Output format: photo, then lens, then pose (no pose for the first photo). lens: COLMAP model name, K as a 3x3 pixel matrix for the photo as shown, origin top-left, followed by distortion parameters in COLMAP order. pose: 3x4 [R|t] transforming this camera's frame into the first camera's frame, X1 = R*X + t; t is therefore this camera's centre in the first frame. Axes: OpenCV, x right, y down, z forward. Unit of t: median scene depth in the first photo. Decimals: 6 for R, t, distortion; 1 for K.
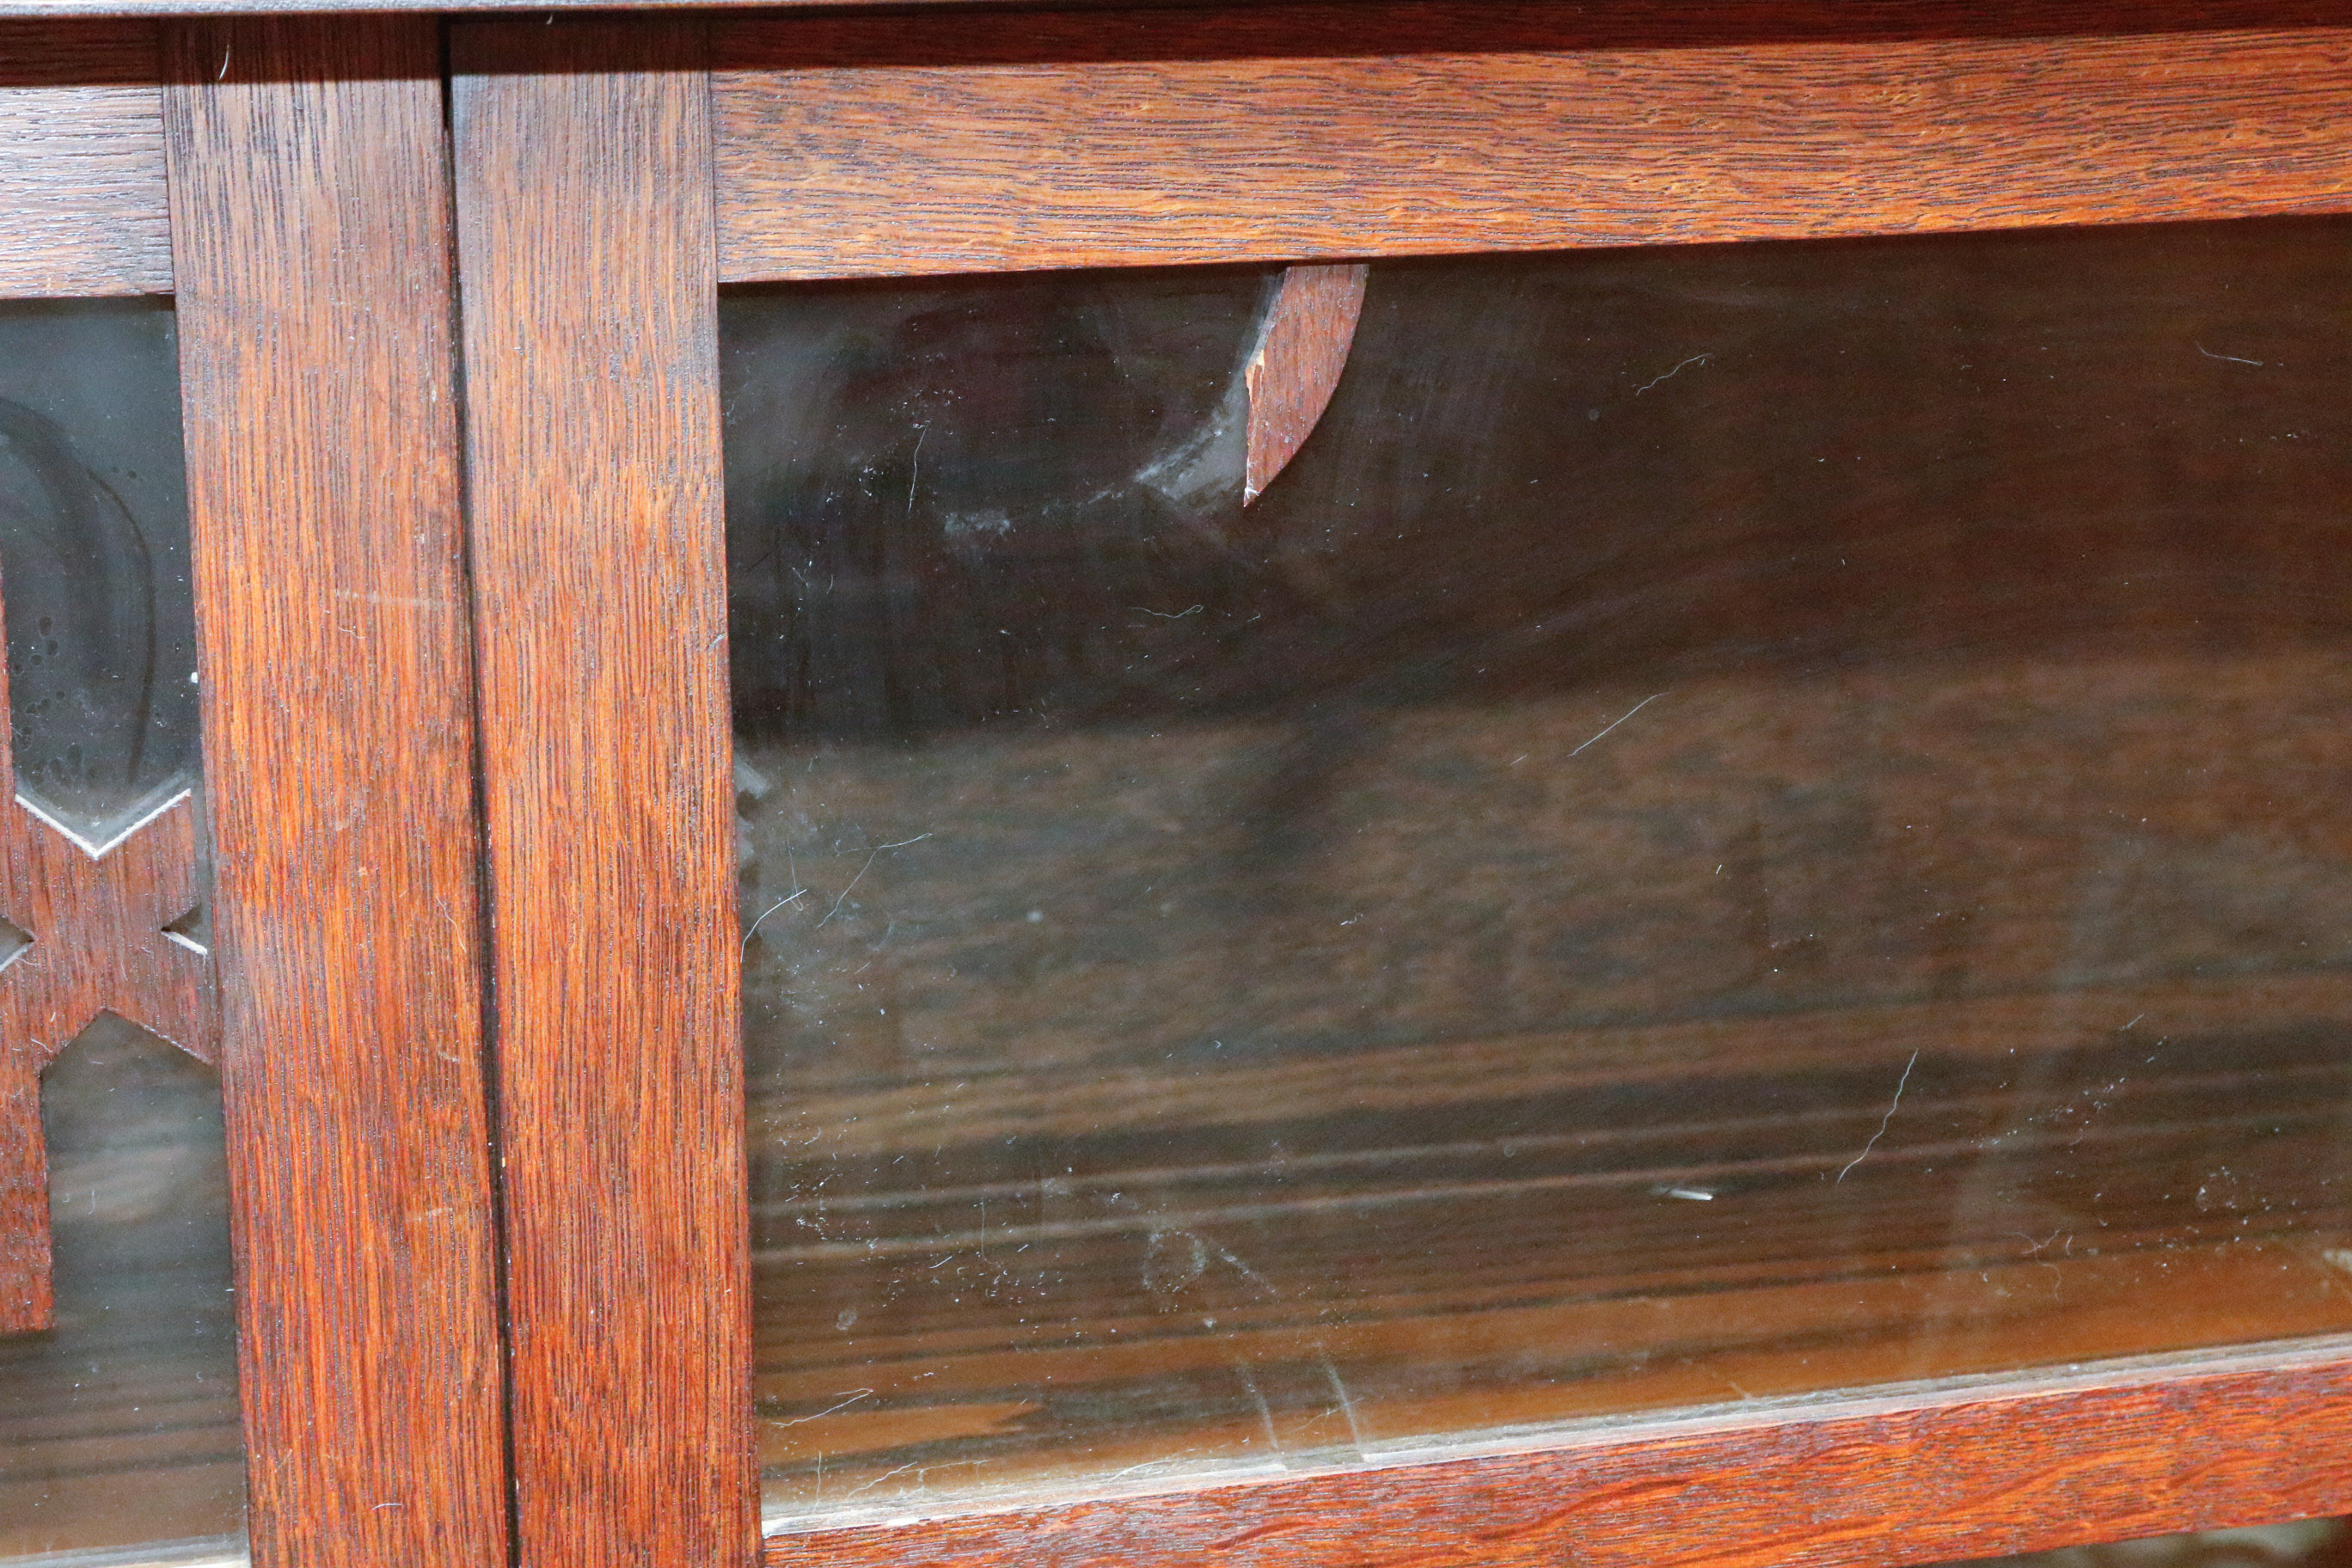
lens RADIAL K [[4771.1, 0, 1226.8], [0, 4771.1, 789.2], [0, 0, 1]] dist [0.032888, 0.101964]
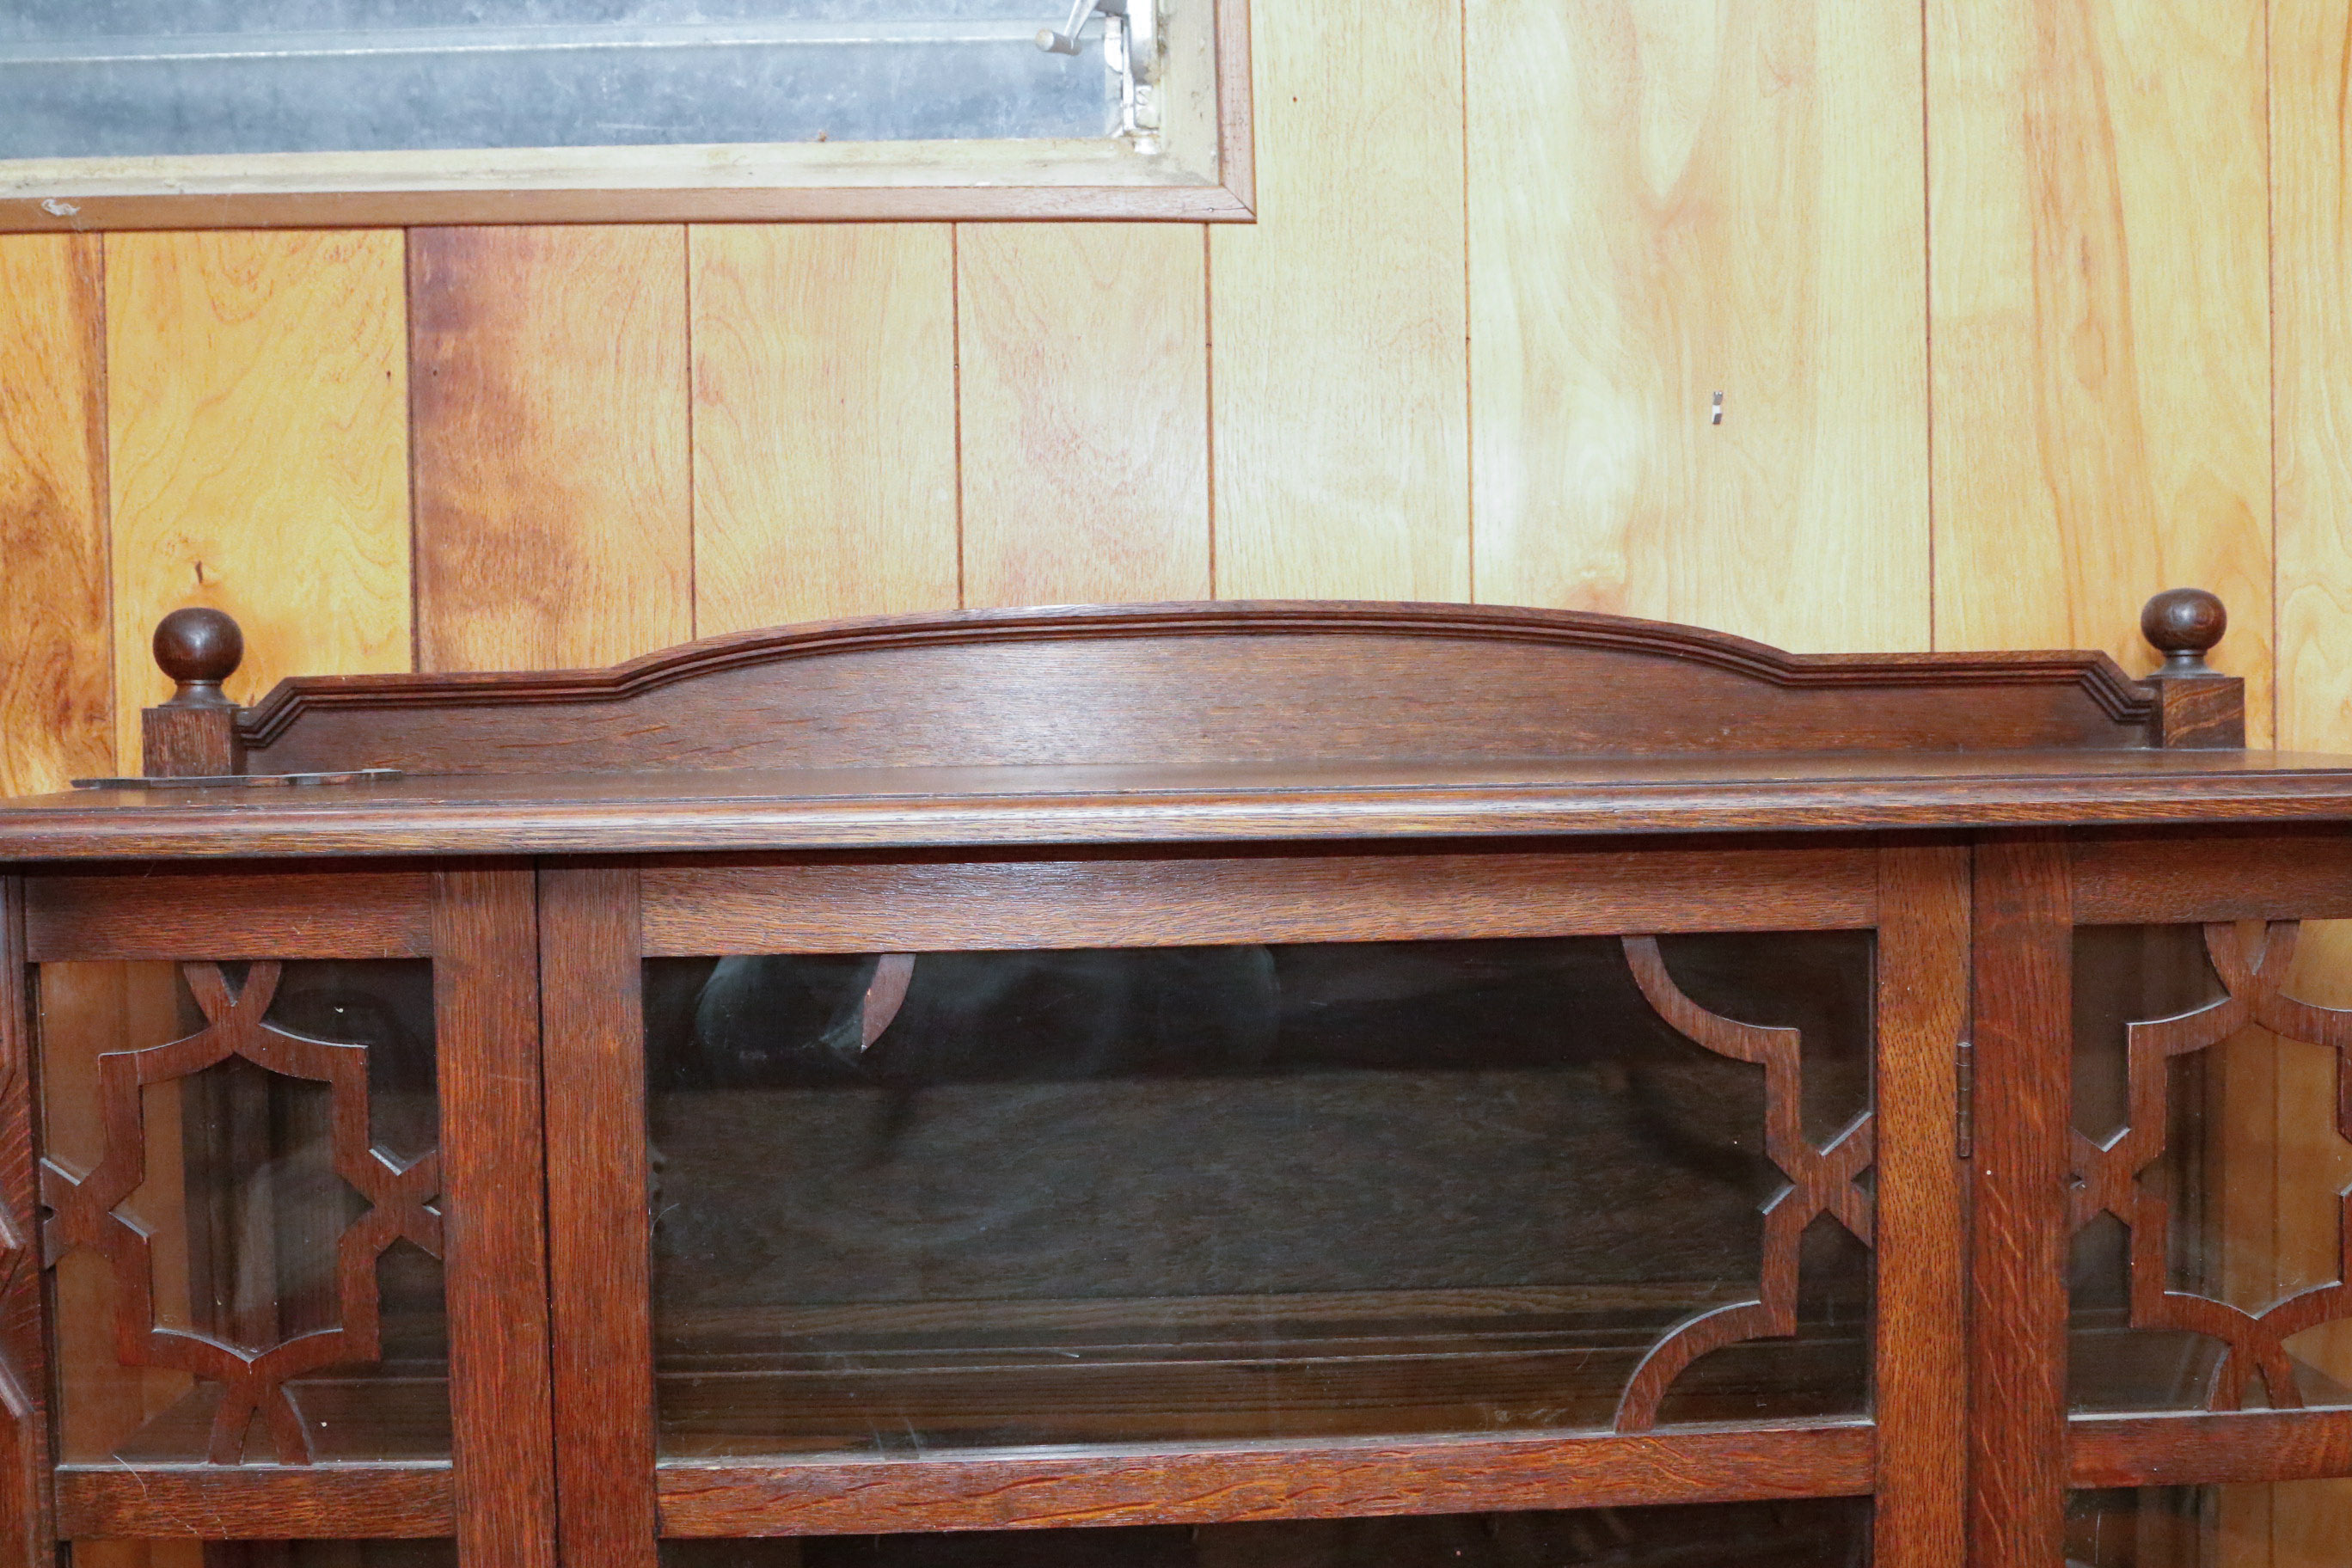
lens RADIAL K [[2741.8, 0, 1162.9], [0, 2741.8, 821.8], [0, 0, 1]] dist [-0.104840, 0.048045]
pose [[0.976407, 0.015023, -0.215417, 0.460239], [-0.042424, 0.991481, -0.123149, -0.011107], [0.211732, 0.129382, 0.968726, -0.336428]]
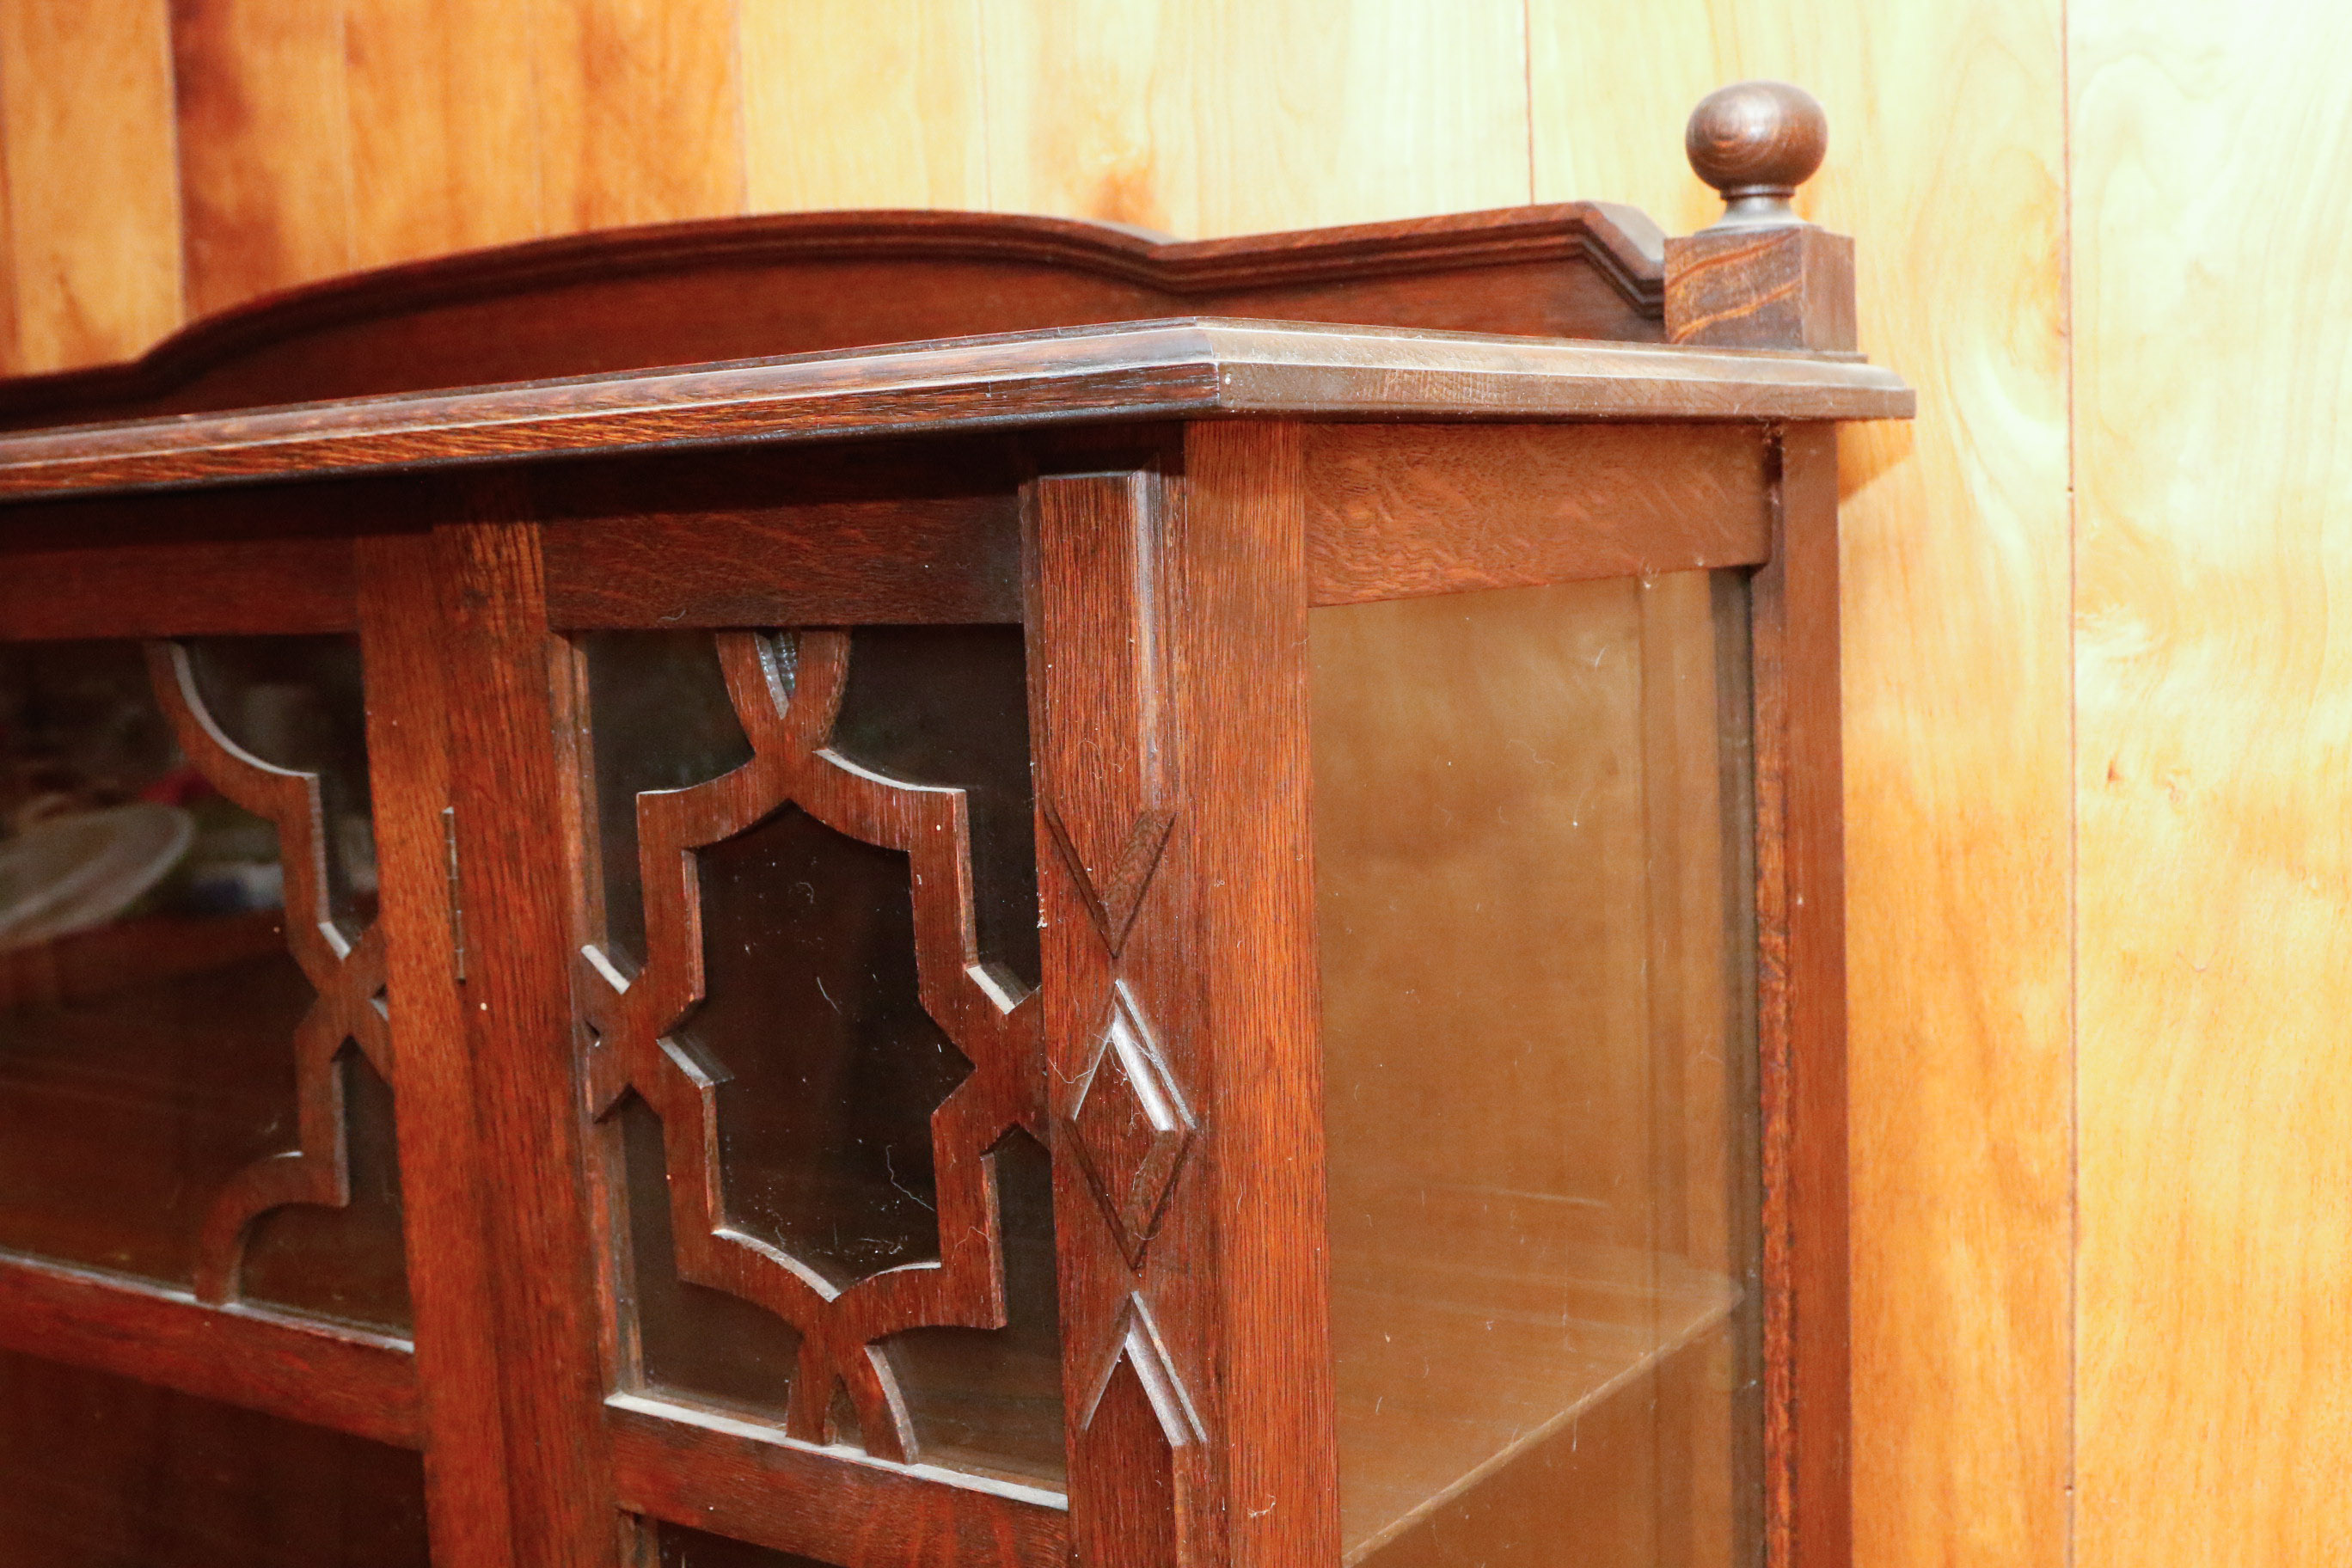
lens RADIAL K [[2825.2, 0, 1176.0], [0, 2825.2, 784.0], [0, 0, 1]] dist [-0.124396, 0.025998]
pose [[0.637226, 0.069882, -0.767502, 1.484146], [-0.107194, 0.994237, 0.001528, -0.127397], [0.763185, 0.081298, 0.641045, 0.731099]]
